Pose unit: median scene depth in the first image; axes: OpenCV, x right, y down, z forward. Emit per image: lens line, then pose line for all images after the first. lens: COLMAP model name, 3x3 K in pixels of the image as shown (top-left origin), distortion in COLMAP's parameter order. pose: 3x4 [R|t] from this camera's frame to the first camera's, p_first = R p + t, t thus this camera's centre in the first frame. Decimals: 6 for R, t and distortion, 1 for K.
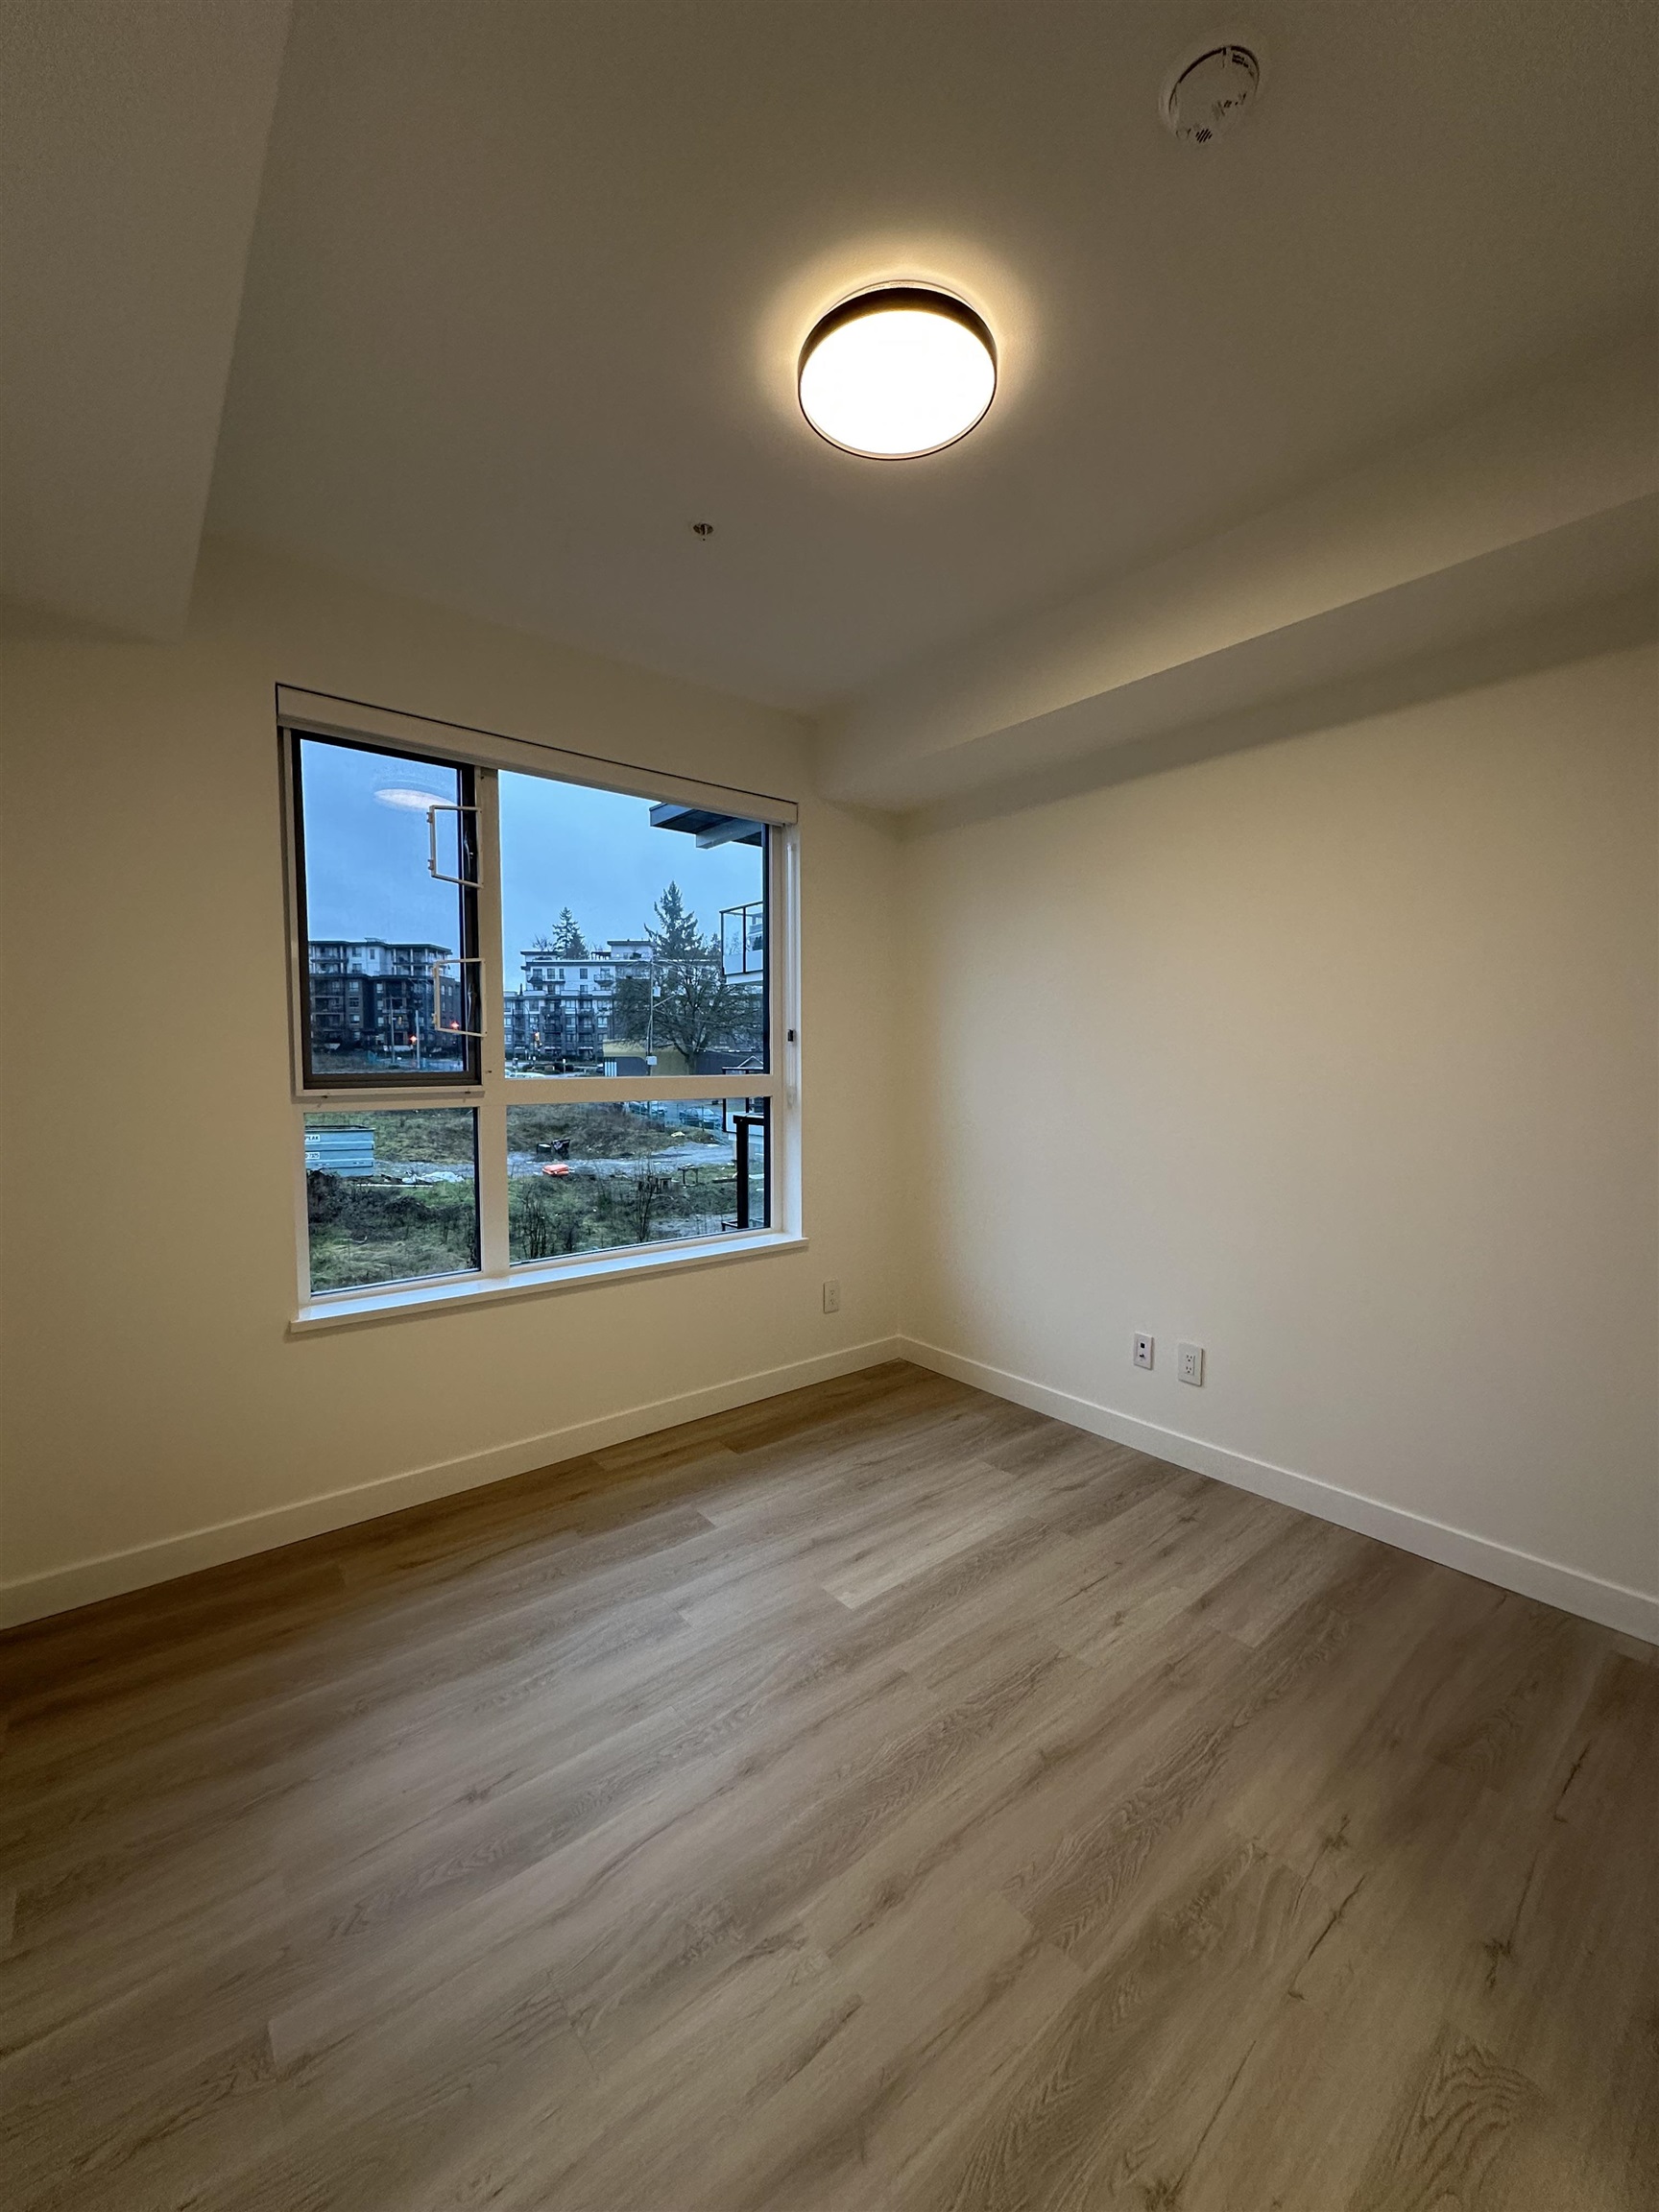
lens RADIAL K [[874.6, 0, 831.6], [0, 874.6, 1106.2], [0, 0, 1]] dist [-0.001684, -0.000242]
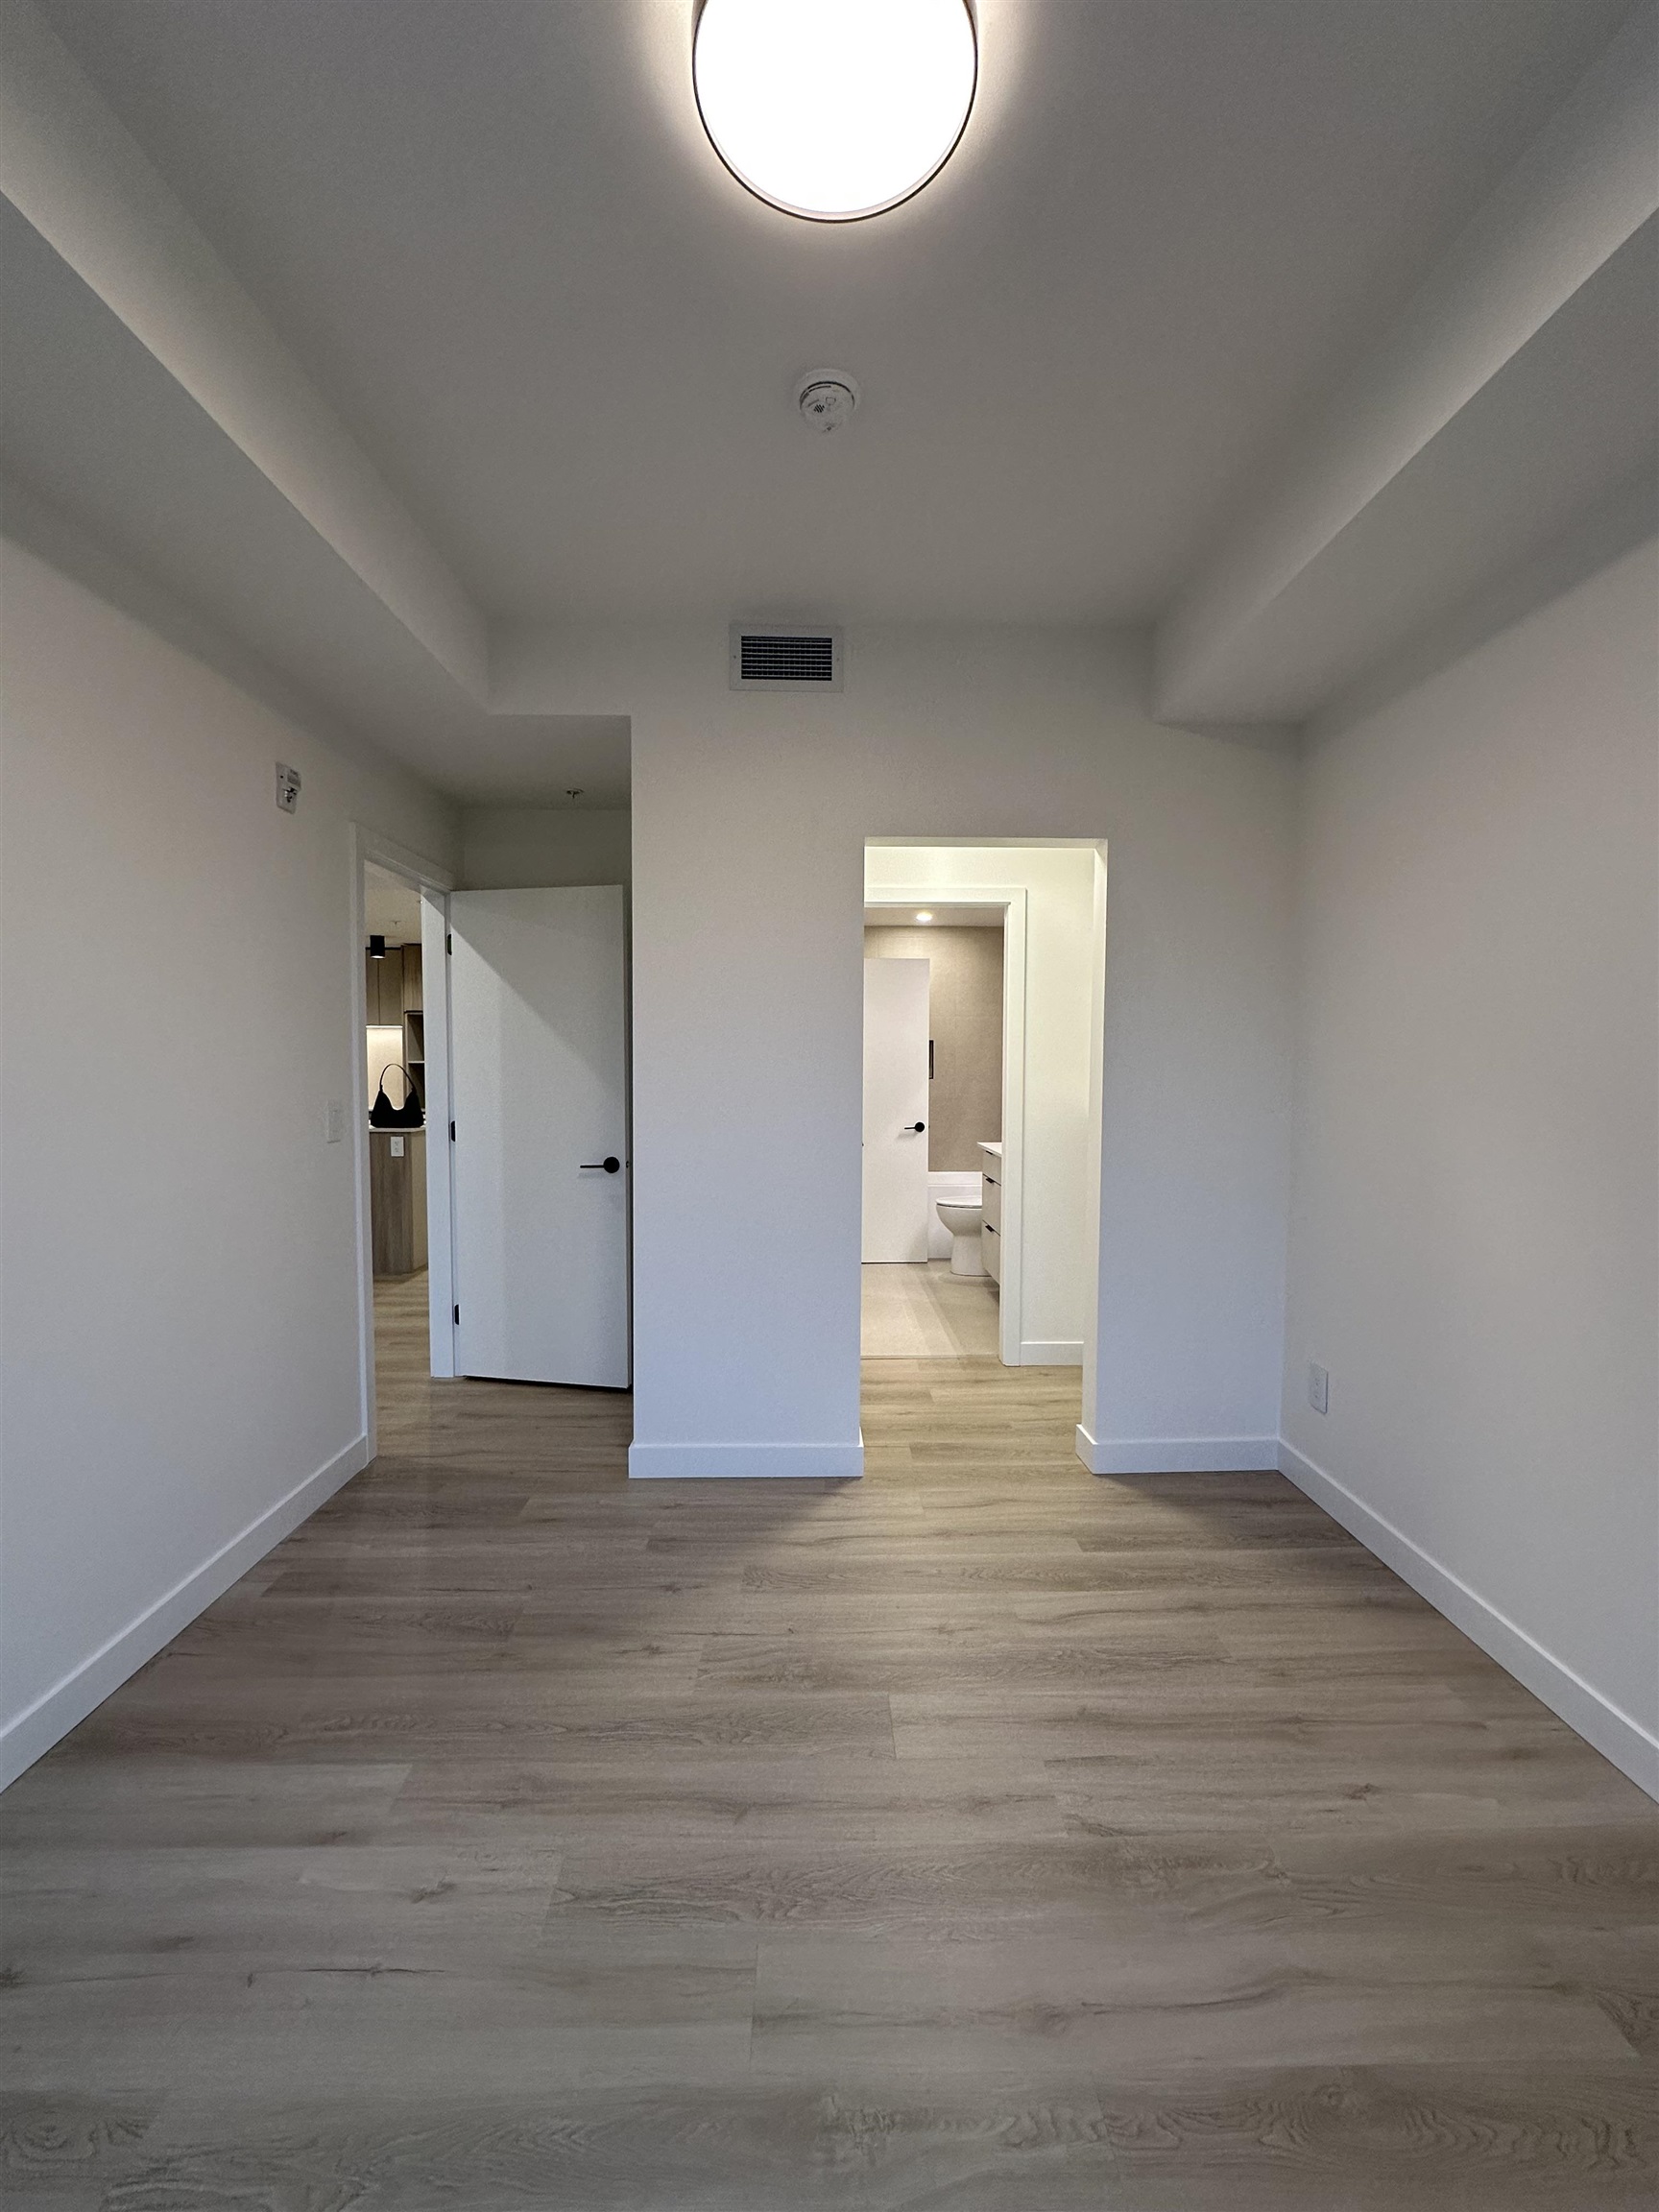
lens RADIAL K [[874.6, 0, 830.5], [0, 874.6, 1099.8], [0, 0, 1]] dist [-0.001684, -0.000242]
pose [[-0.777794, -0.030867, 0.627761, -0.287036], [0.037407, 0.994749, 0.095259, -0.059849], [-0.627405, 0.097575, -0.772556, 1.196048]]
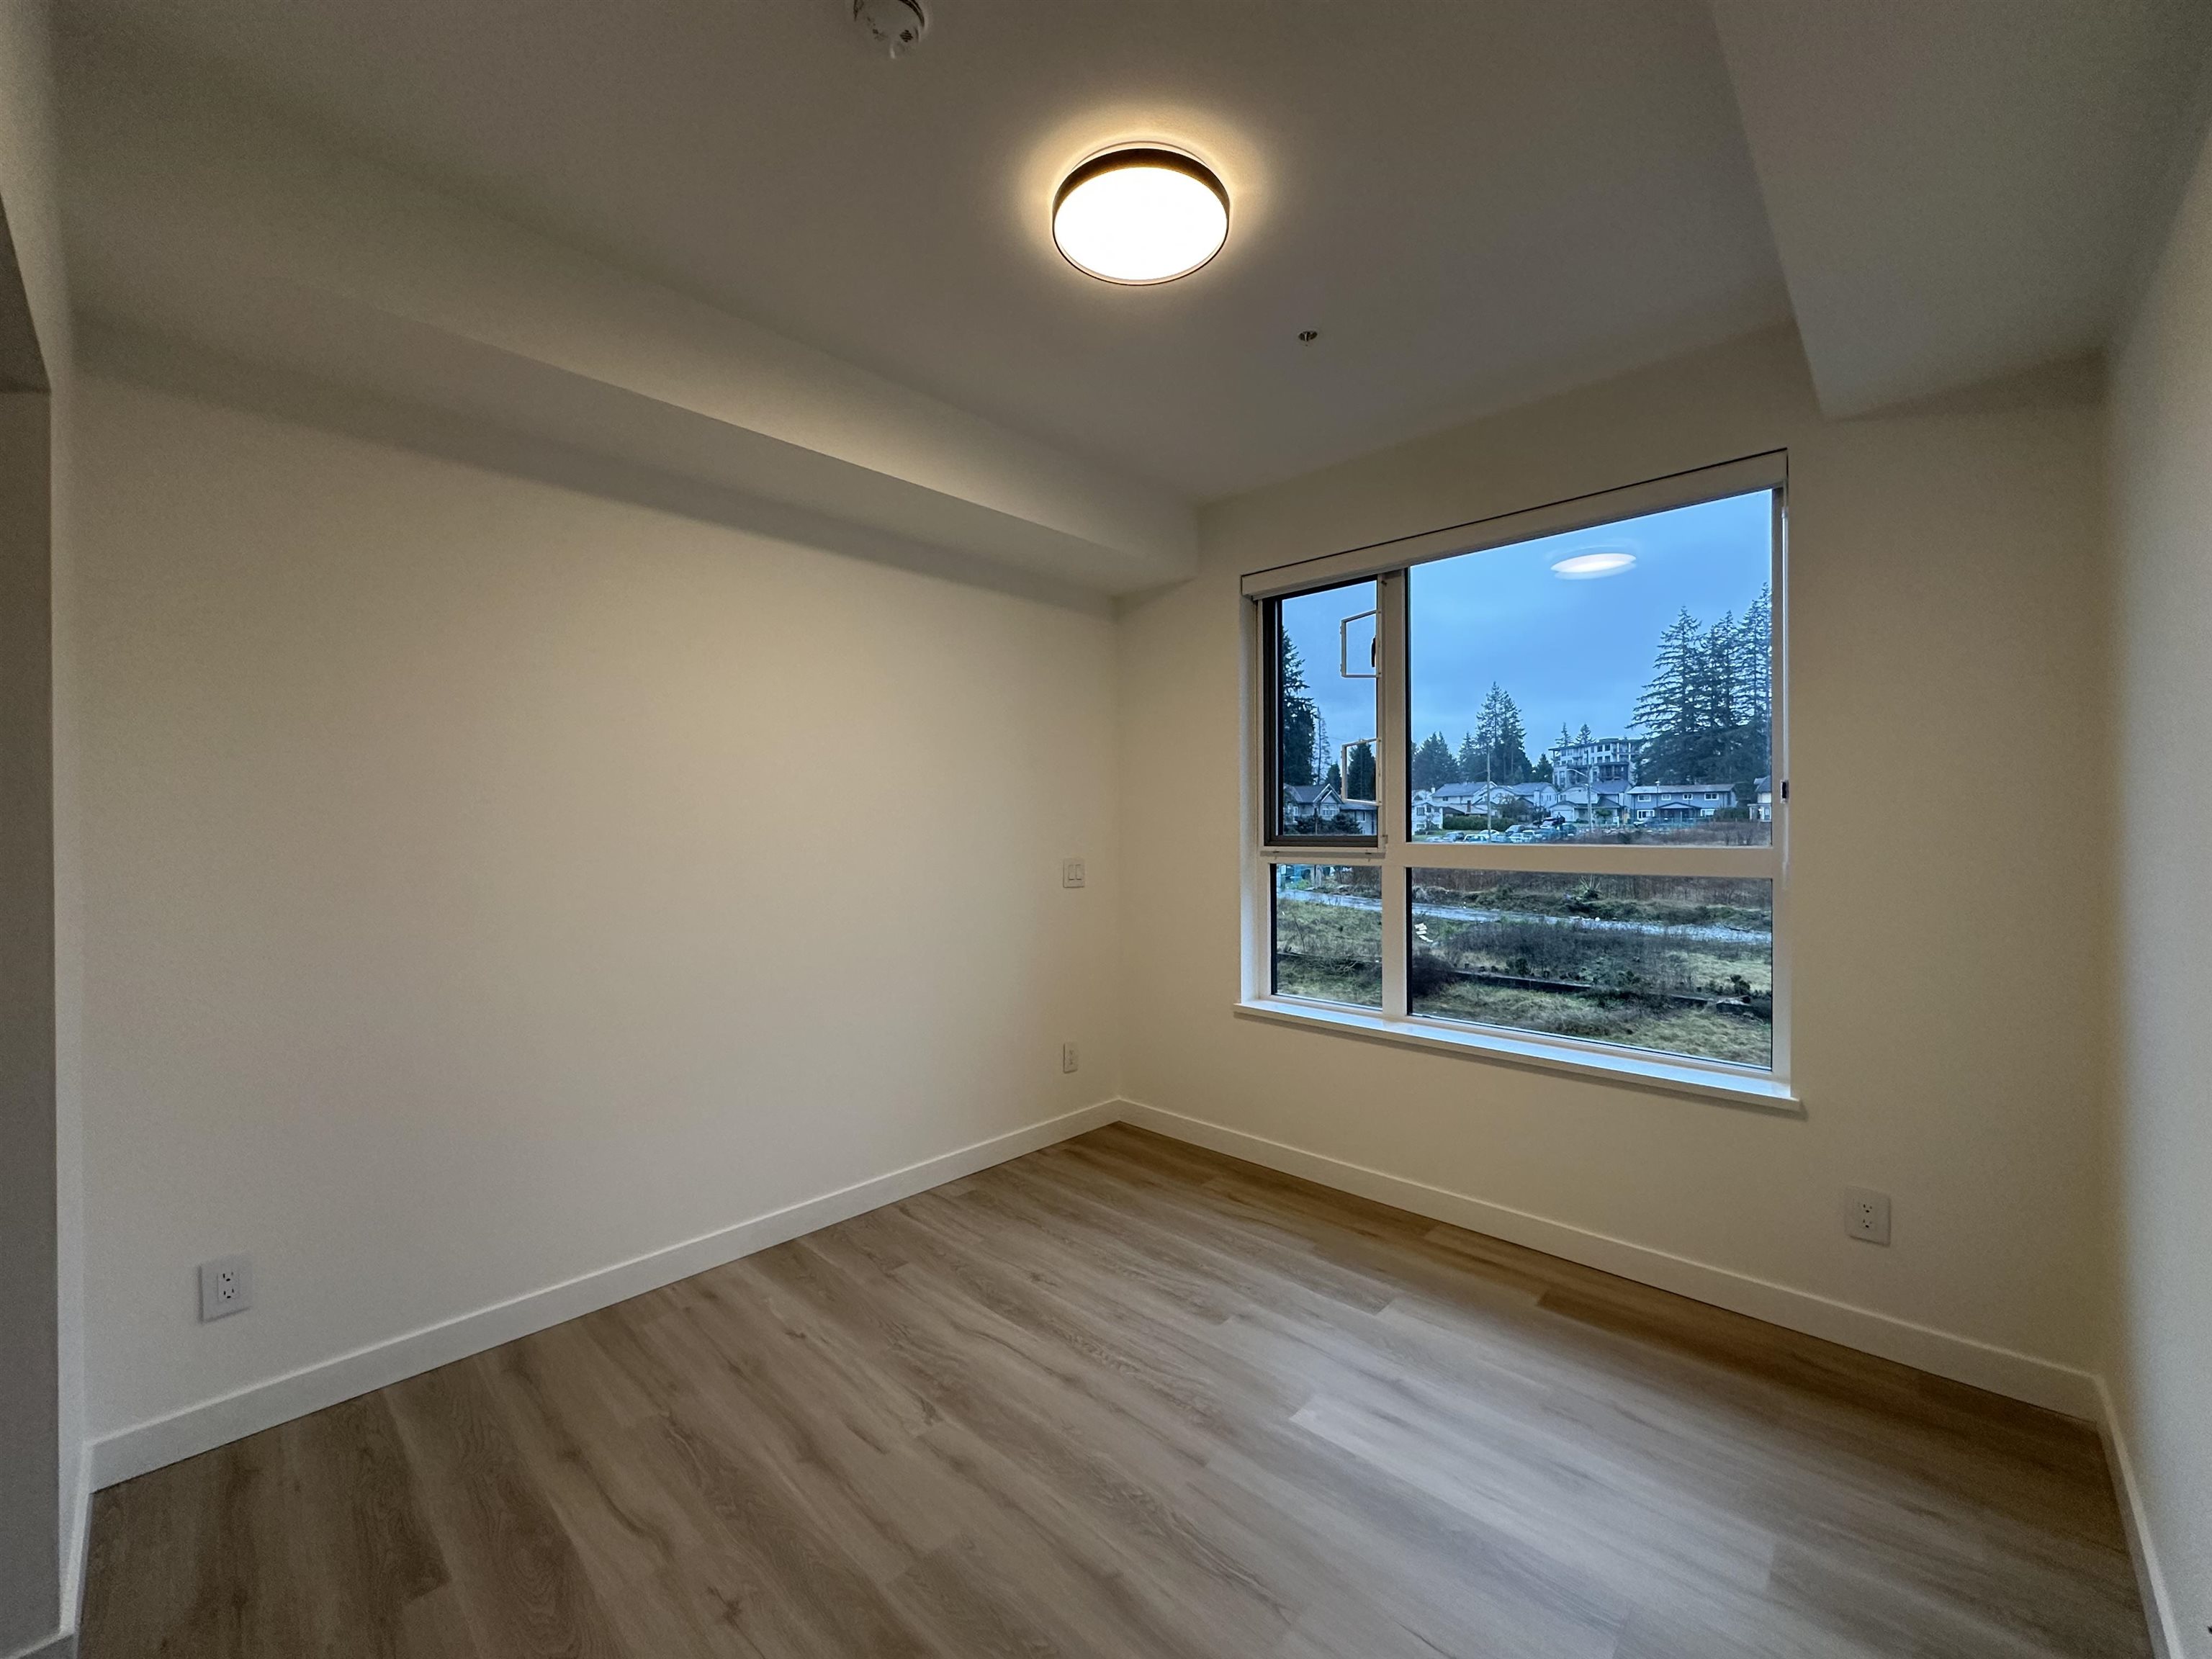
lens RADIAL K [[874.6, 0, 1107.5], [0, 874.6, 831.2], [0, 0, 1]] dist [-0.001684, -0.000242]
pose [[0.125445, 0.006401, -0.992080, 0.878763], [-0.053426, 0.998572, -0.000313, -0.033638], [0.990661, 0.053042, 0.125607, 0.637551]]
